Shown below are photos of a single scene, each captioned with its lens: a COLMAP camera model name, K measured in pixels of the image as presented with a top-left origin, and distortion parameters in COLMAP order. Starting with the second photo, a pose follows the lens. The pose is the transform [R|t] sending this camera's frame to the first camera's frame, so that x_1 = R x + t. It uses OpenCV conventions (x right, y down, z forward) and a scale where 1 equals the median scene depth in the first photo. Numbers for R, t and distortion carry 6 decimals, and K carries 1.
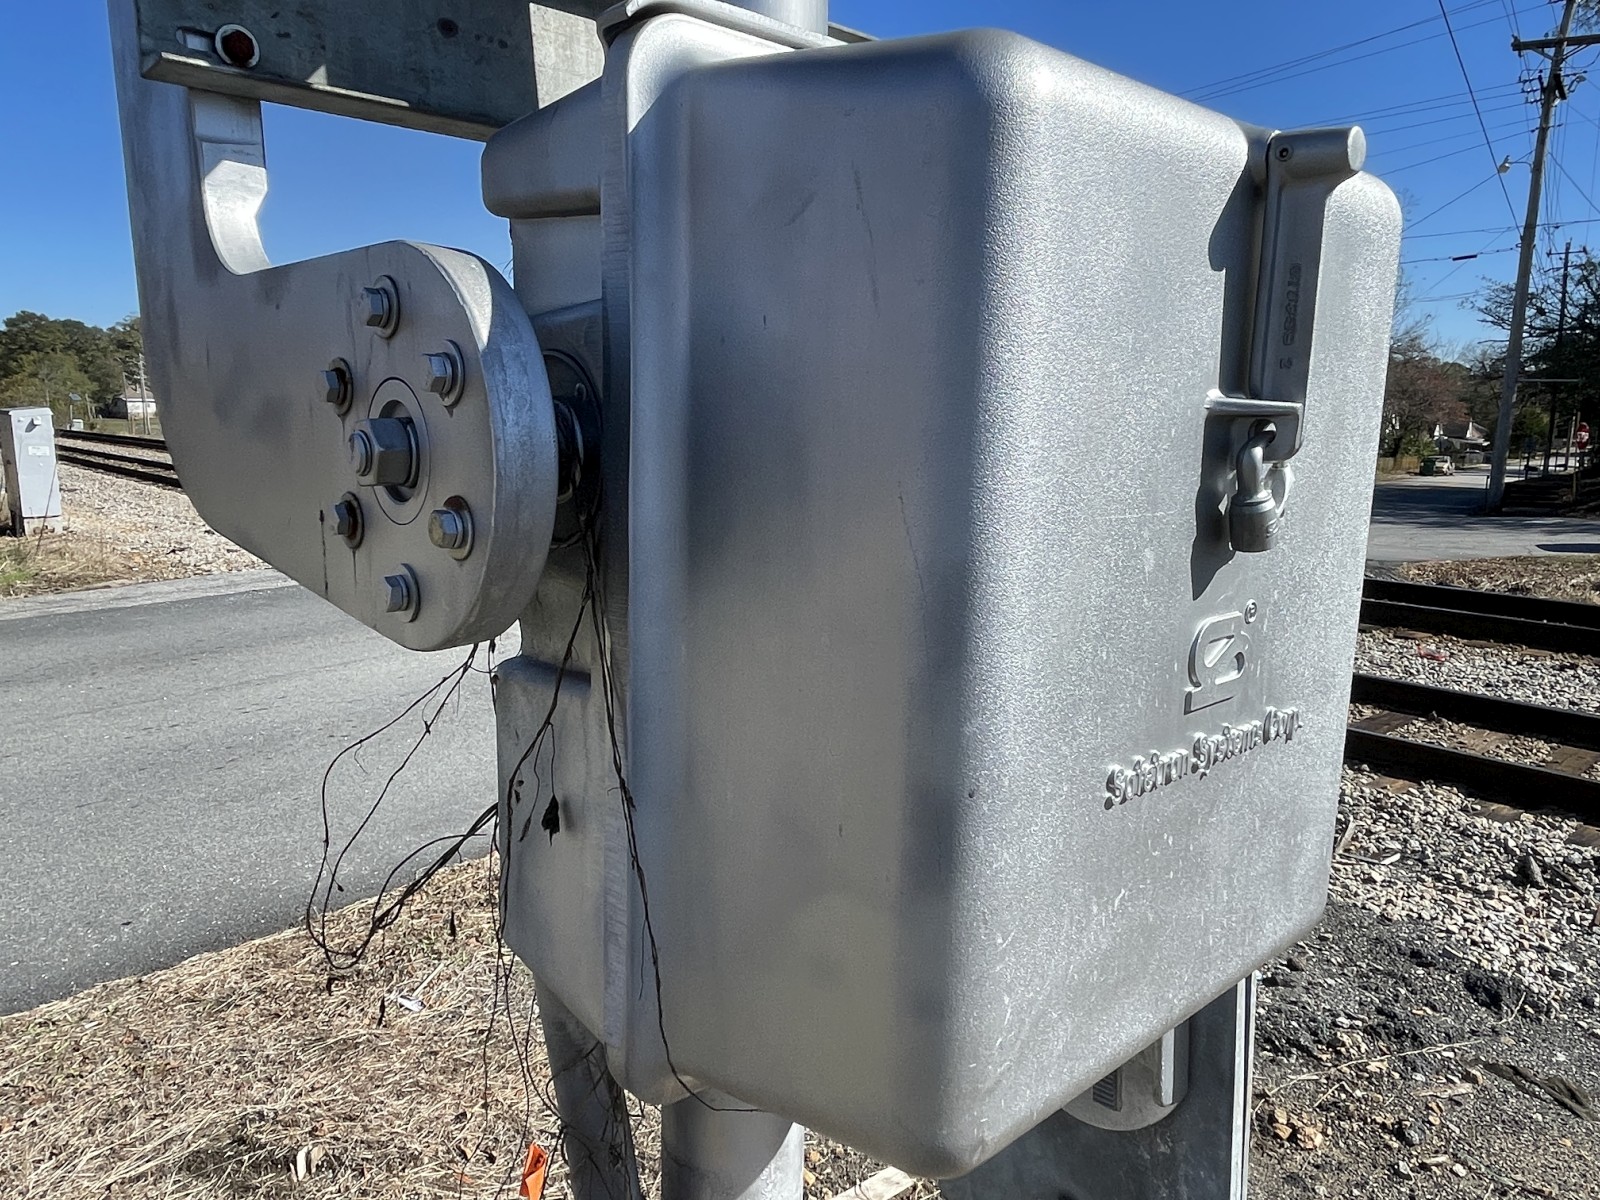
lens RADIAL K [[1129.8, 0, 863.6], [0, 1129.8, 596.2], [0, 0, 1]] dist [-0.002420, -0.002345]
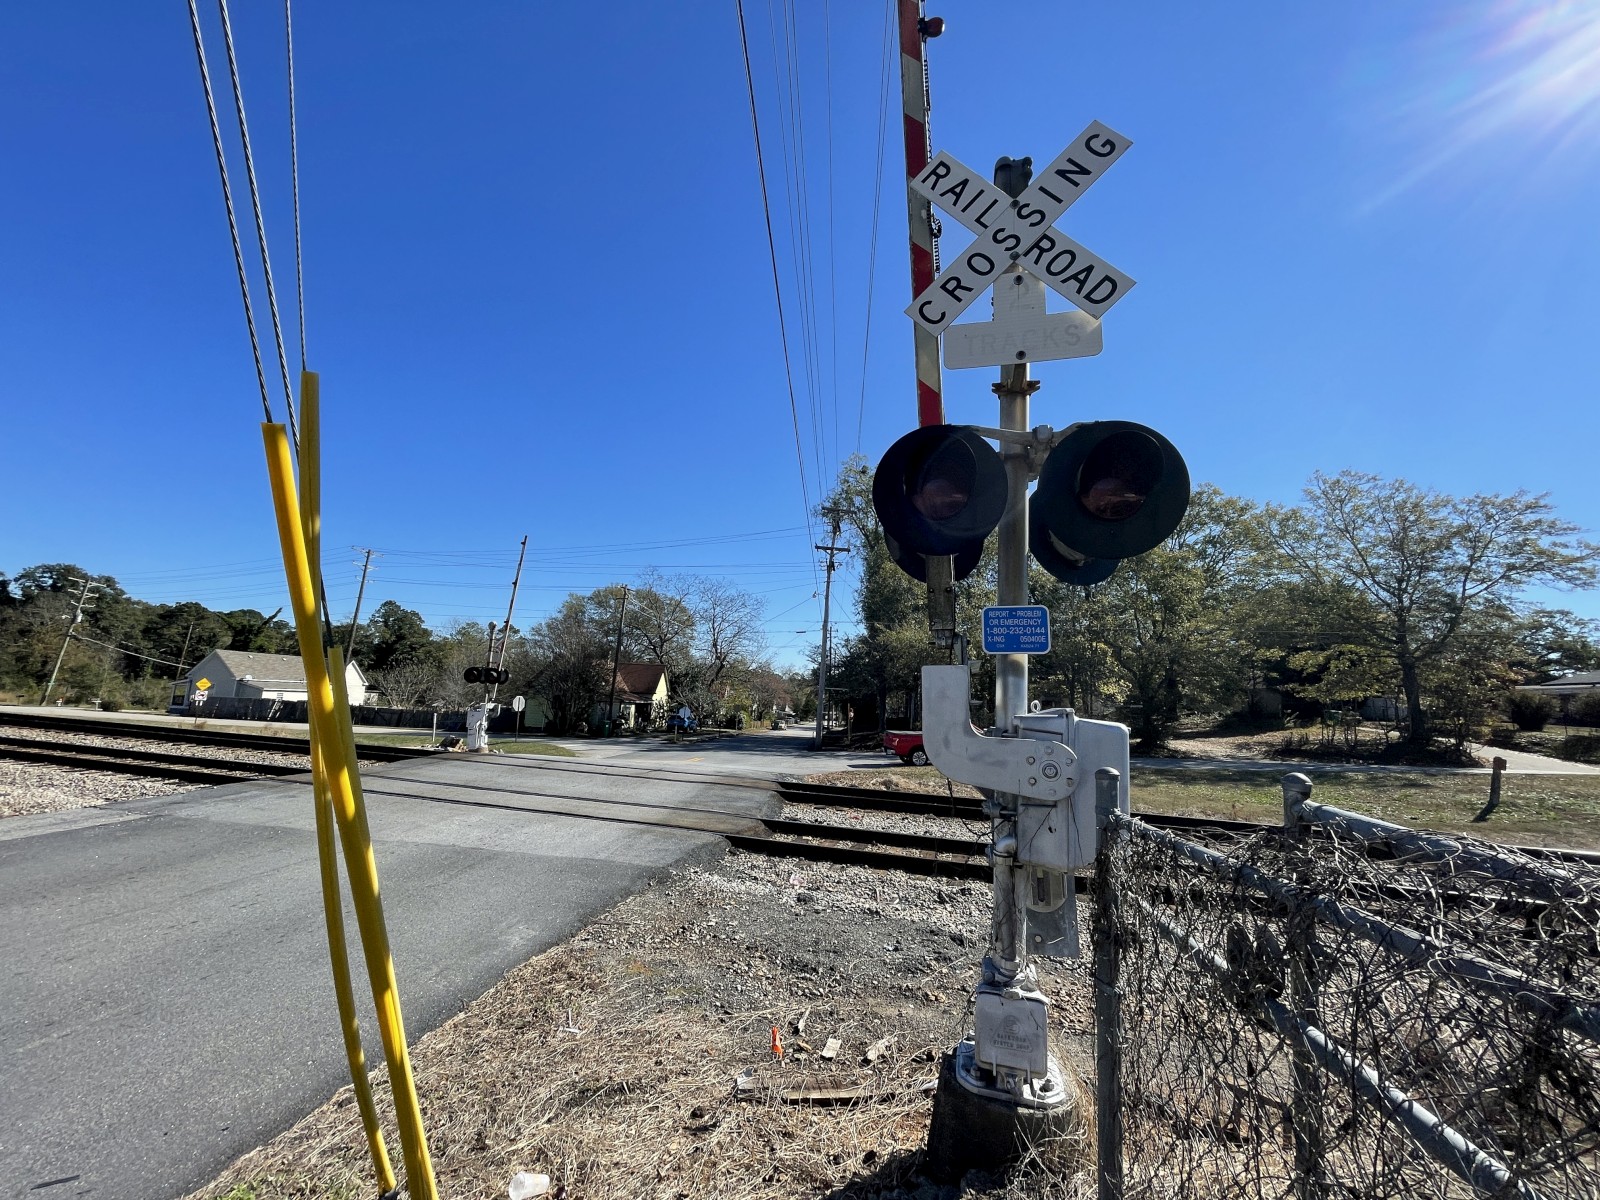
lens RADIAL K [[645.8, 0, 800.3], [0, 645.8, 598.2], [0, 0, 1]] dist [-0.003293, -0.000362]
pose [[0.856521, 0.103237, 0.505681, -0.693343], [0.052364, 0.957352, -0.284141, -0.017558], [-0.513449, 0.269852, 0.814586, -0.314398]]
